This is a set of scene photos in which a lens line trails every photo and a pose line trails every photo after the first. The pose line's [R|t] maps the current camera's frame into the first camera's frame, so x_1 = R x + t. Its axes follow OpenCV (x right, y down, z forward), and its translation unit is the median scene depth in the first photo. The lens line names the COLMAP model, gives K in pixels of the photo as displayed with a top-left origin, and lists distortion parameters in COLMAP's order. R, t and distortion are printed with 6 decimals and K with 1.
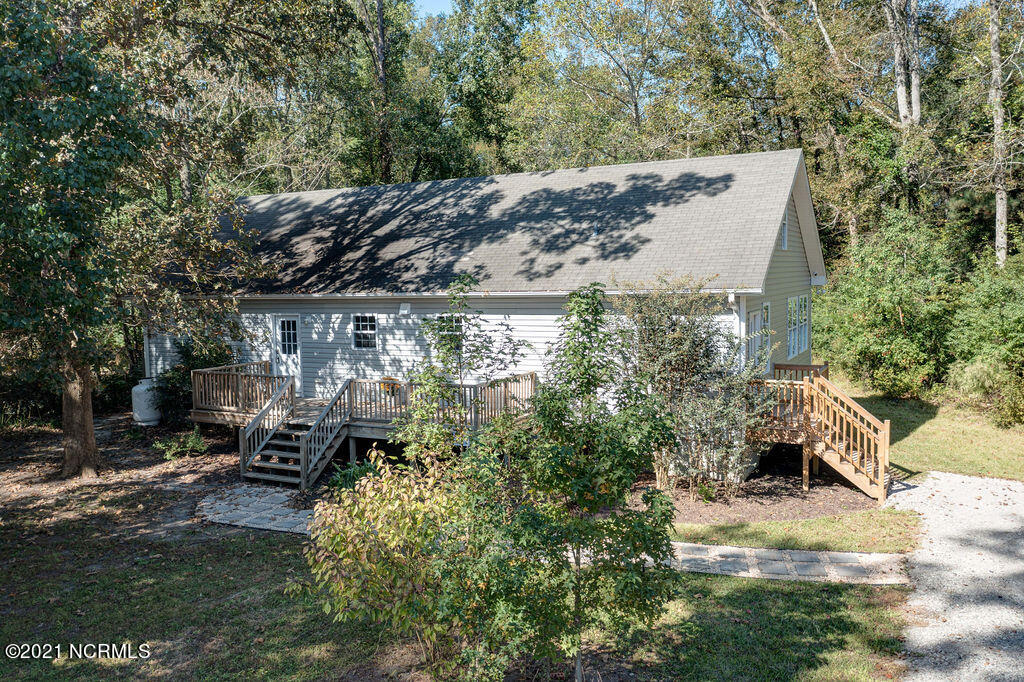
lens RADIAL K [[826.8, 0, 512.0], [0, 826.8, 341.0], [0, 0, 1]] dist [0.001919, 0.007272]
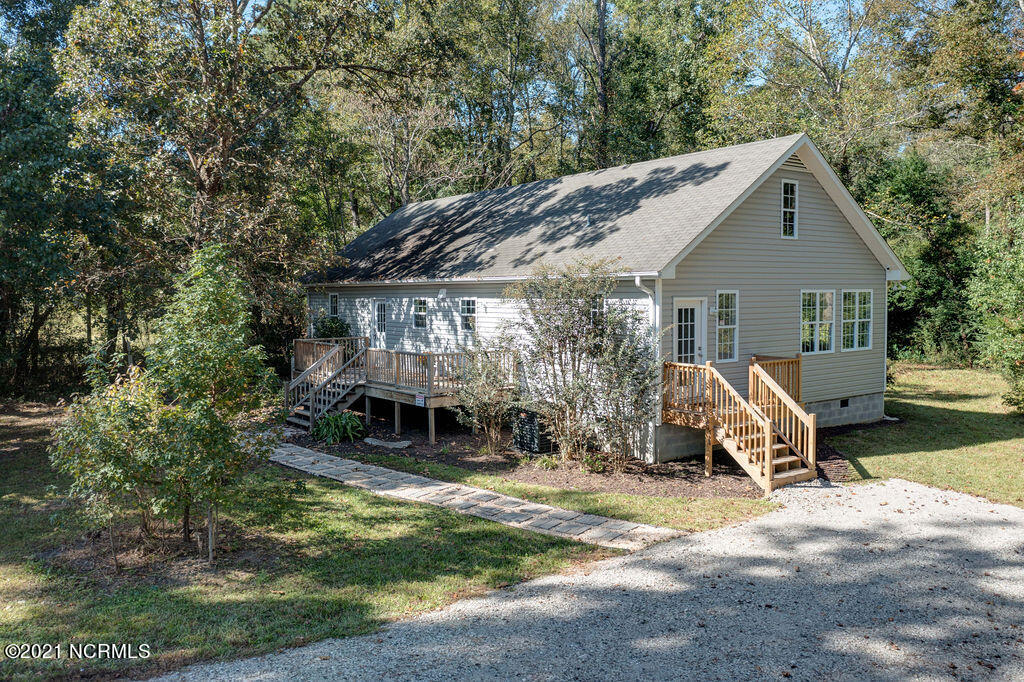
lens RADIAL K [[816.2, 0, 512.0], [0, 816.2, 341.0], [0, 0, 1]] dist [-0.005100, -0.002232]
pose [[0.901225, 0.041882, -0.431322, 0.510590], [-0.048931, 0.998788, -0.005254, 0.032328], [0.430579, 0.025840, 0.902183, 0.013525]]
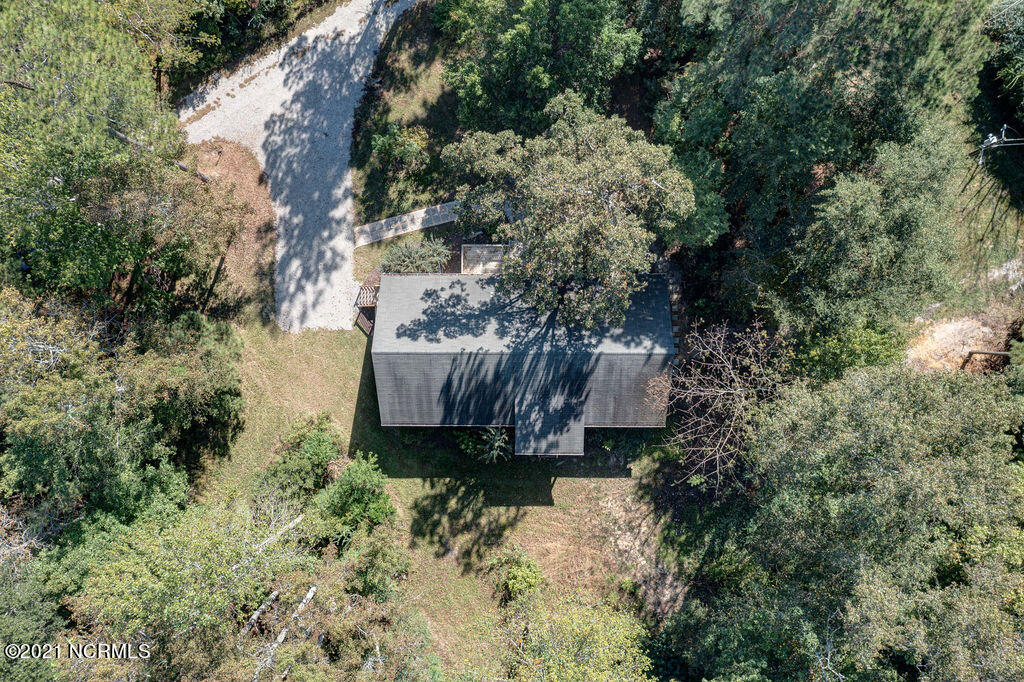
lens RADIAL K [[826.8, 0, 512.0], [0, 826.8, 341.0], [0, 0, 1]] dist [0.001919, 0.007272]
pose [[-0.888736, 0.456516, 0.041727, -0.176161], [-0.000294, -0.091591, 0.995797, -3.138852], [0.458419, 0.884988, 0.081534, 1.091037]]
